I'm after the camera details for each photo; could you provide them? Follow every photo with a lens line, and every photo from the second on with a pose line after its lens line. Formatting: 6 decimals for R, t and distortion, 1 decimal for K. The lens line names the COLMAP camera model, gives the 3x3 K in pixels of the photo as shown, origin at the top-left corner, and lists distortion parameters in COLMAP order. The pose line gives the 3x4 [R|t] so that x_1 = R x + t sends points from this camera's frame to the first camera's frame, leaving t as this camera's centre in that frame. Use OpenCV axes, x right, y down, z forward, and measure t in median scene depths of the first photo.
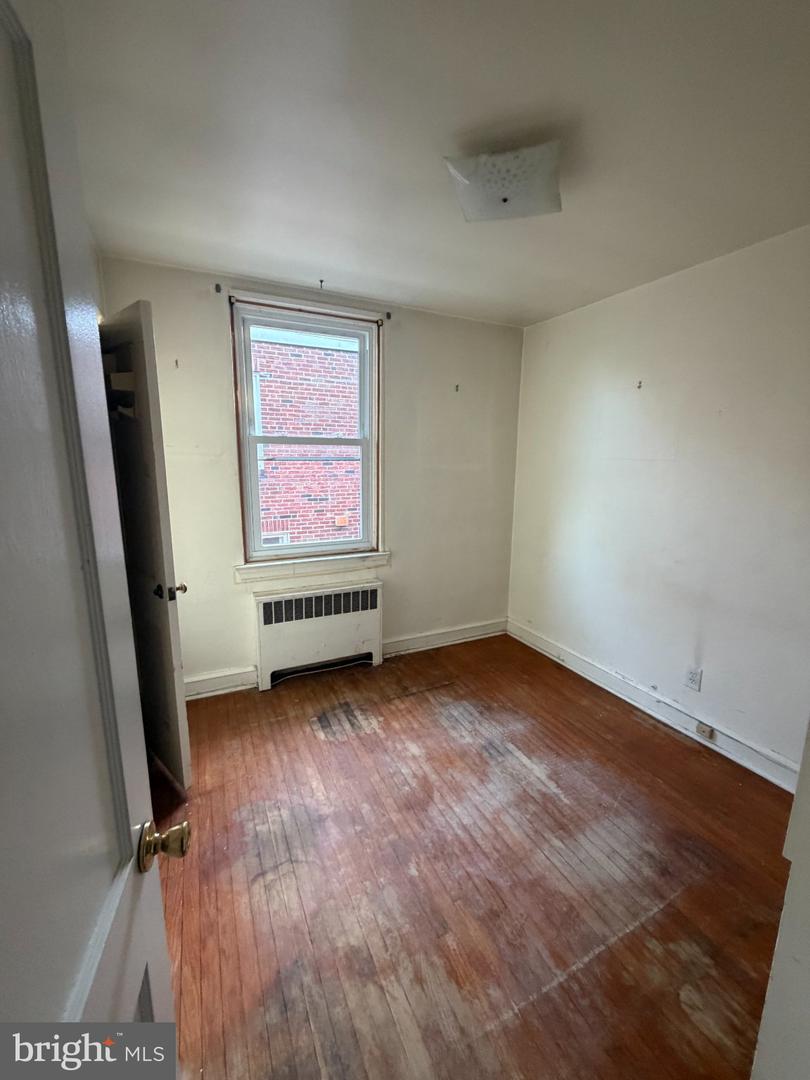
lens RADIAL K [[431.9, 0, 403.9], [0, 431.9, 536.0], [0, 0, 1]] dist [-0.000713, 0.000296]
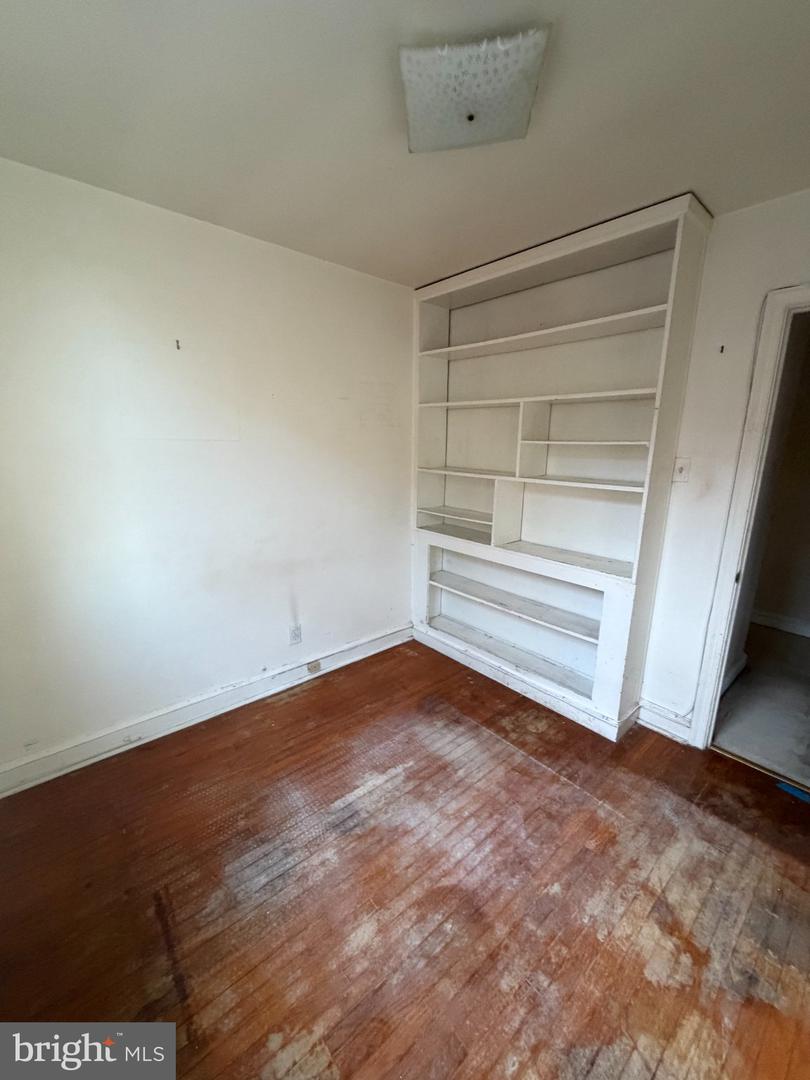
lens RADIAL K [[431.9, 0, 403.9], [0, 431.9, 536.0], [0, 0, 1]] dist [-0.000713, 0.000296]
pose [[-0.253321, -0.221035, 0.941792, -0.490933], [0.162012, 0.950103, 0.266563, -0.205304], [-0.953719, 0.220108, -0.204871, 1.080137]]
